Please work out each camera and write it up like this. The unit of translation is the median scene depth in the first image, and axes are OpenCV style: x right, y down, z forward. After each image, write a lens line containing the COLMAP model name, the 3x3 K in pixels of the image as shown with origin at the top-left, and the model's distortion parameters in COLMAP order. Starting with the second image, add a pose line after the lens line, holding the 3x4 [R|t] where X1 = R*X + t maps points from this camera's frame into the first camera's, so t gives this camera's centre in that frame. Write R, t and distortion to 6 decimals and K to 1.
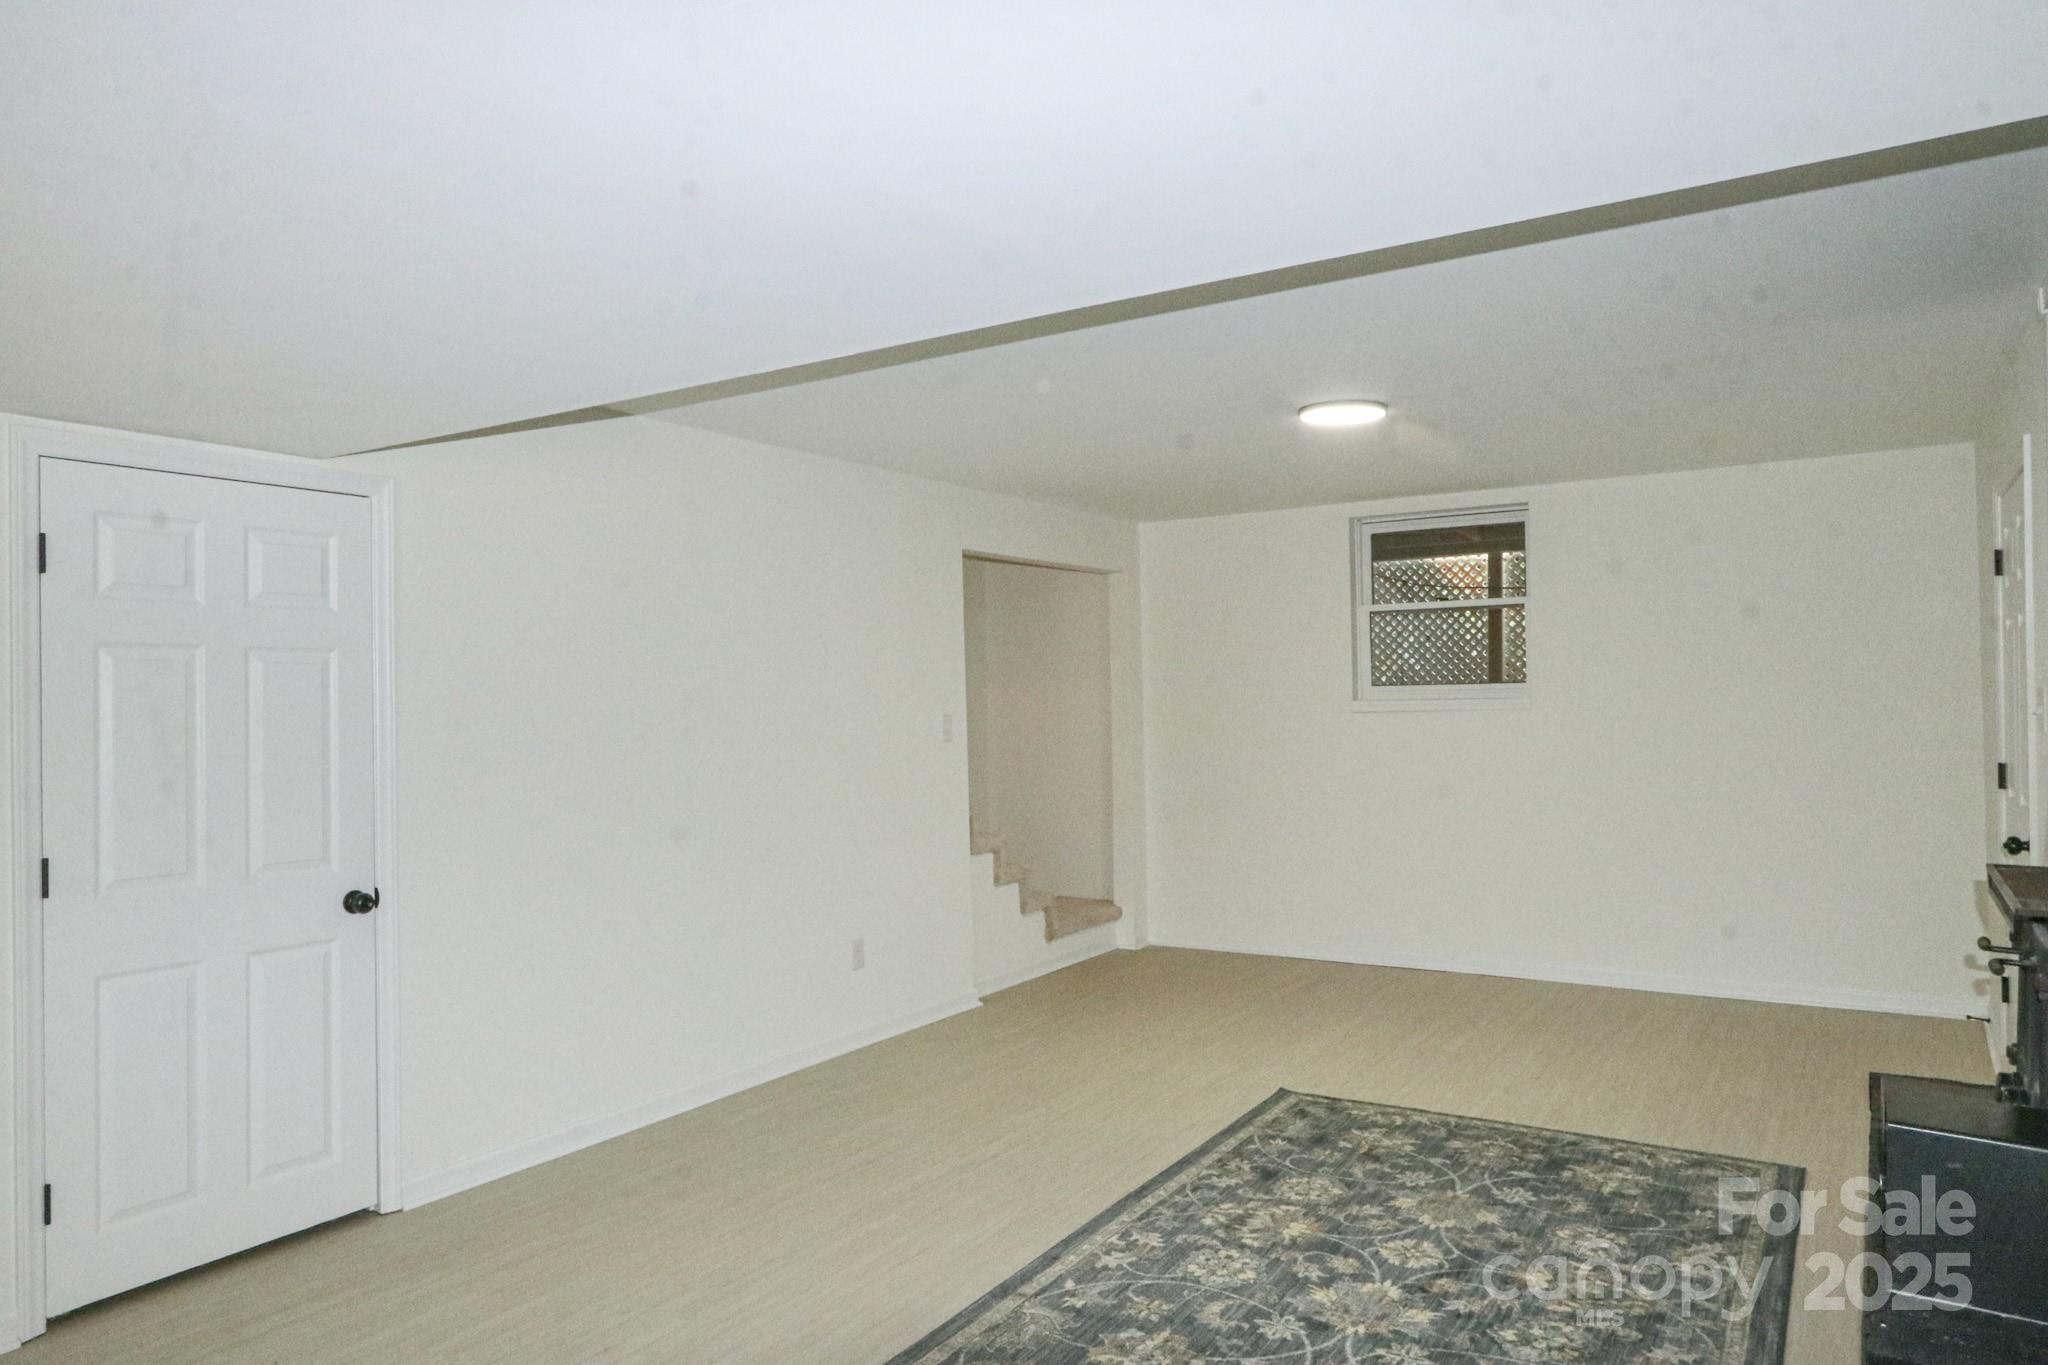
lens RADIAL K [[1340.1, 0, 1008.3], [0, 1340.1, 685.5], [0, 0, 1]] dist [-0.034305, 0.052343]
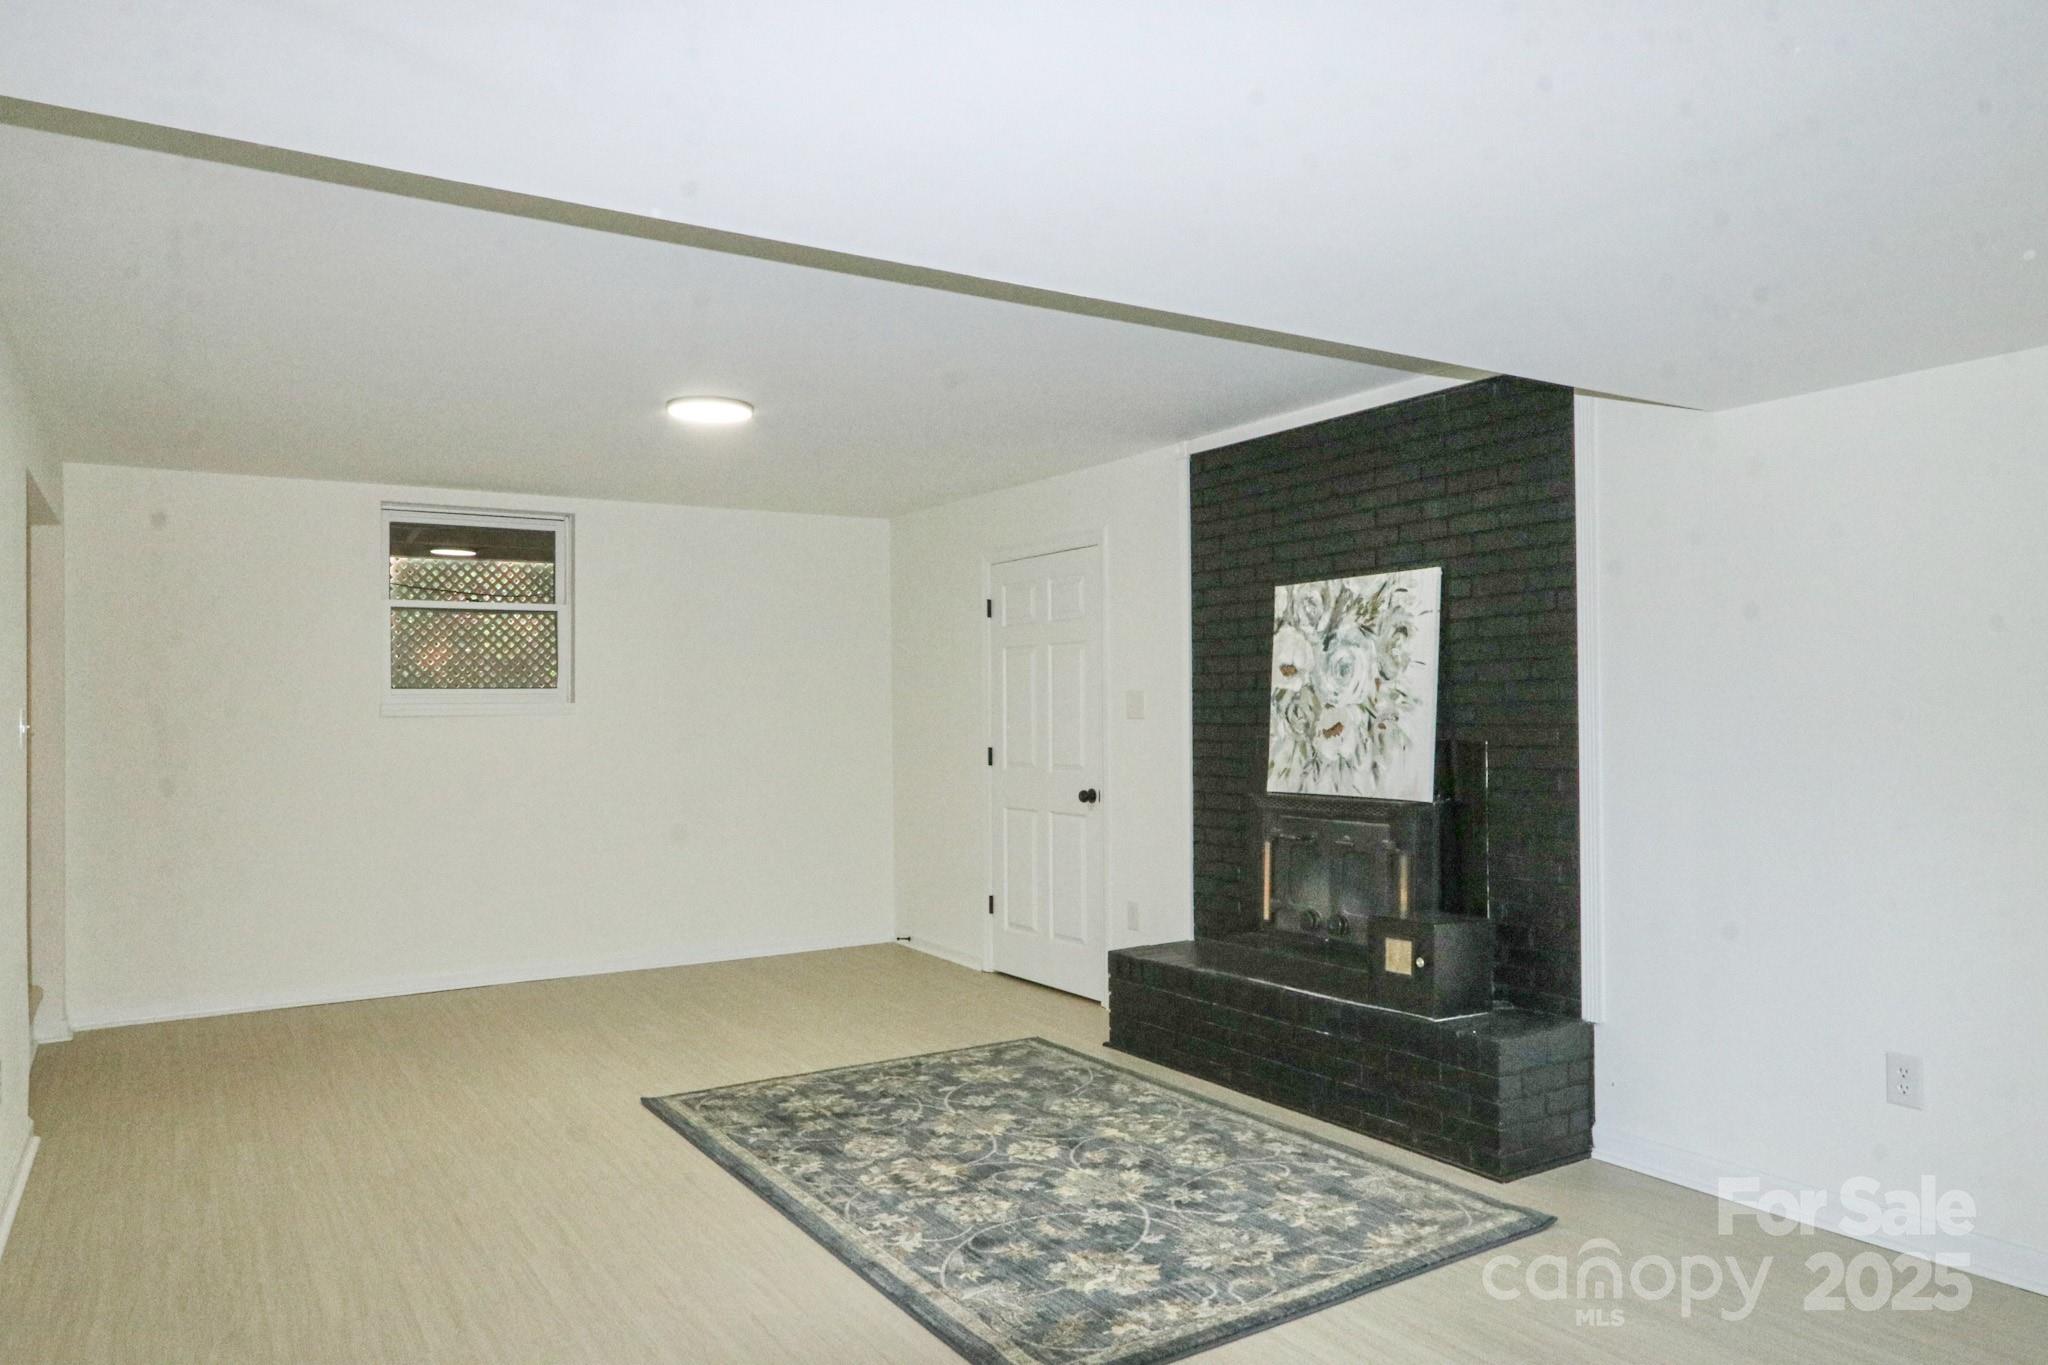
lens RADIAL K [[1340.1, 0, 1008.3], [0, 1340.1, 685.5], [0, 0, 1]] dist [-0.034305, 0.052343]
pose [[0.435612, 0.029153, 0.899662, -0.676564], [-0.008127, 0.999562, -0.028455, 0.039172], [-0.900098, 0.005084, 0.435658, 0.428084]]
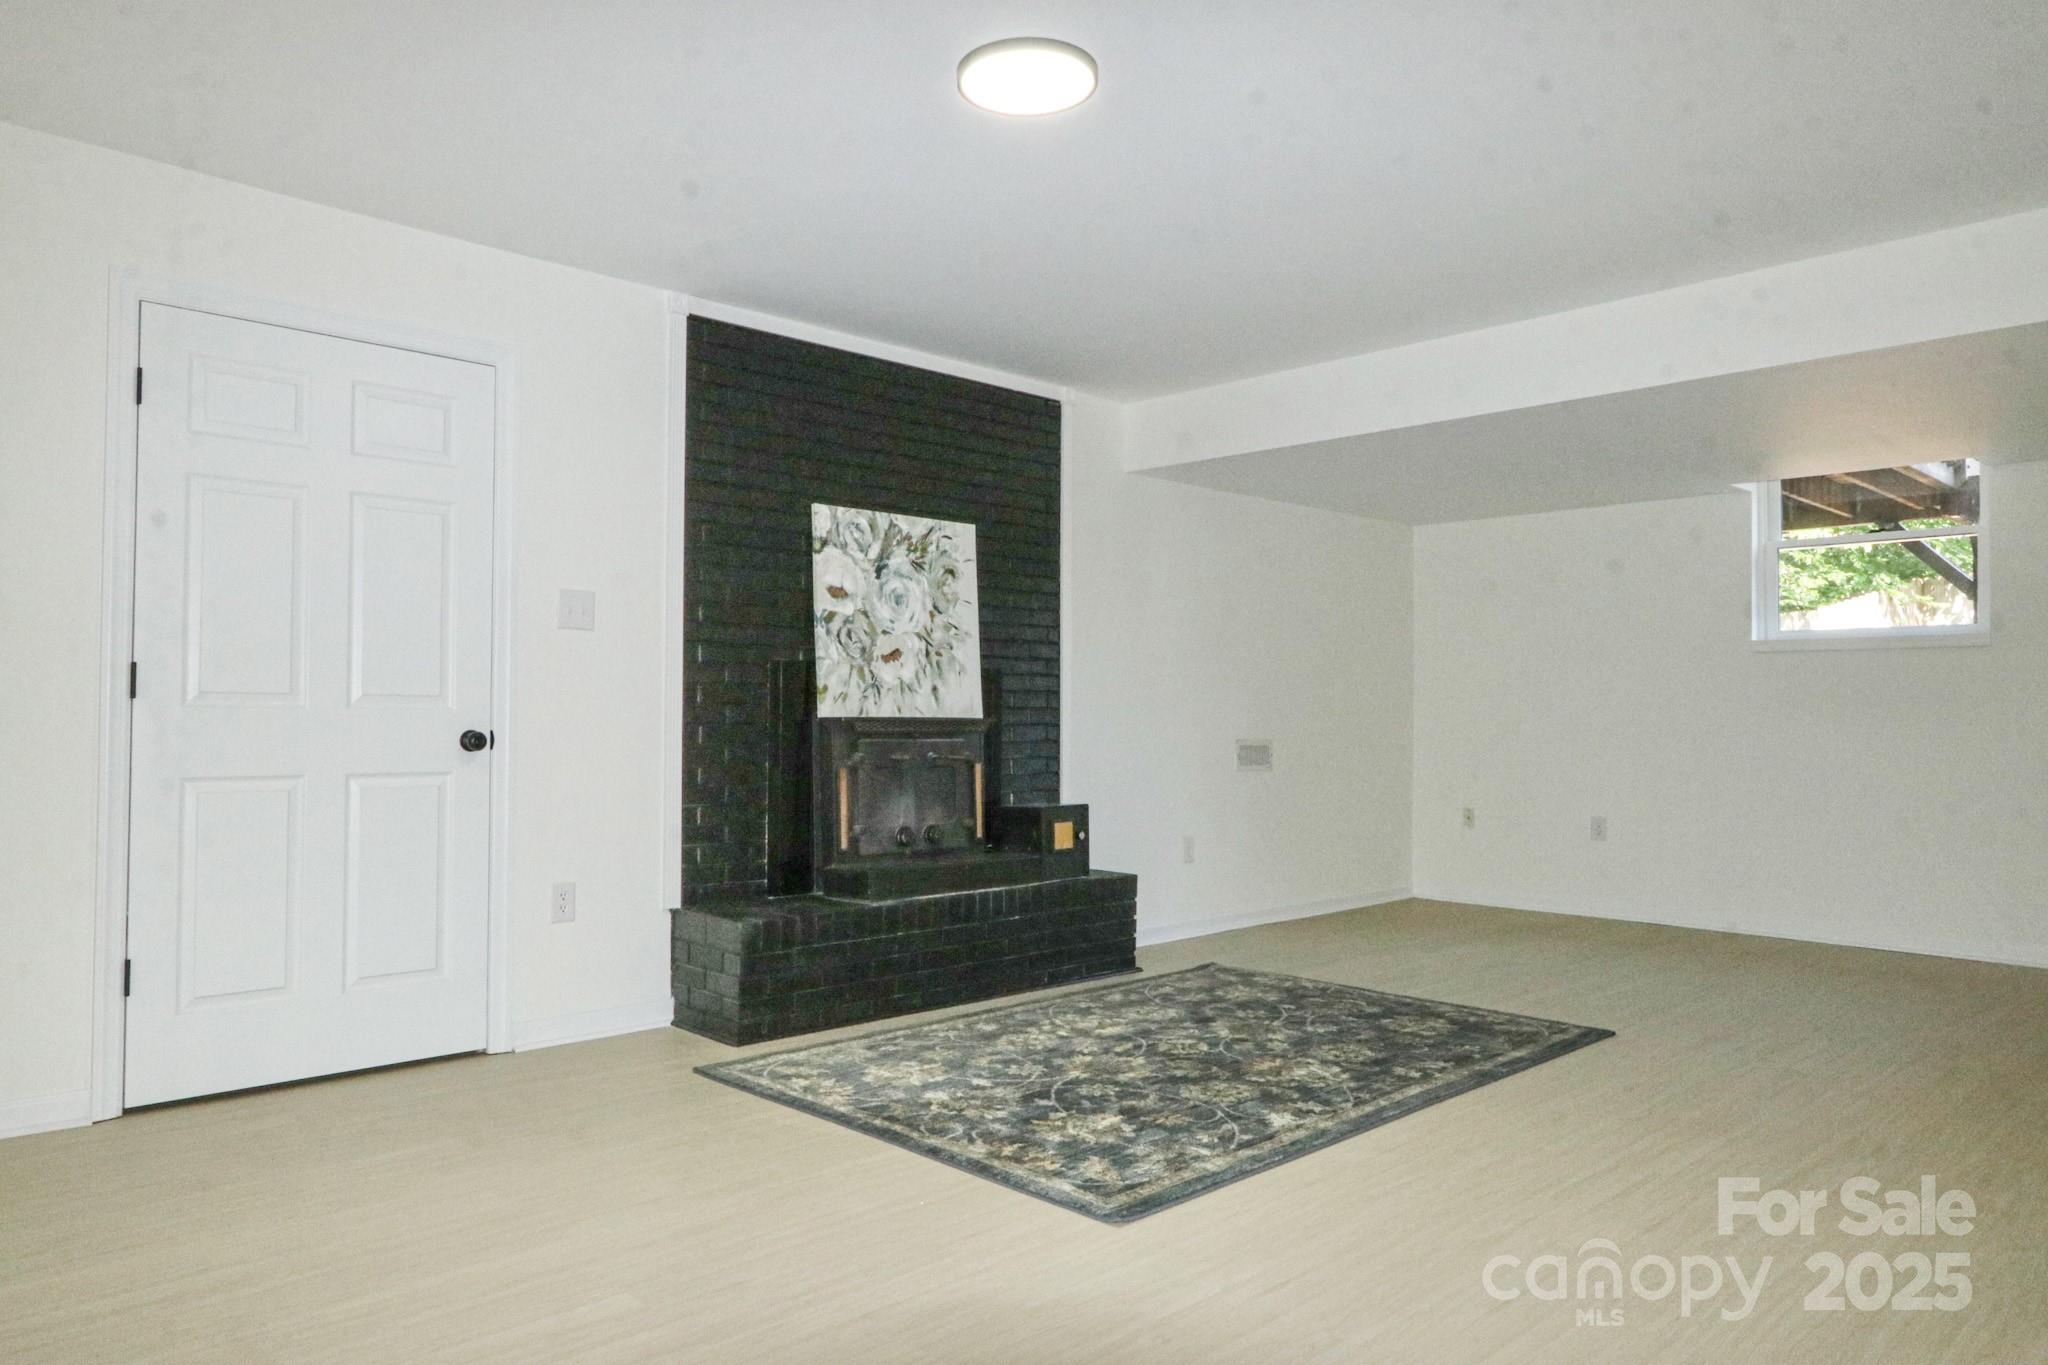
lens RADIAL K [[1340.1, 0, 1008.3], [0, 1340.1, 685.5], [0, 0, 1]] dist [-0.034305, 0.052343]
pose [[-0.967011, 0.013605, 0.254372, 0.123140], [0.004090, 0.999273, -0.037897, 0.121269], [-0.254702, -0.035606, -0.966364, 1.918583]]
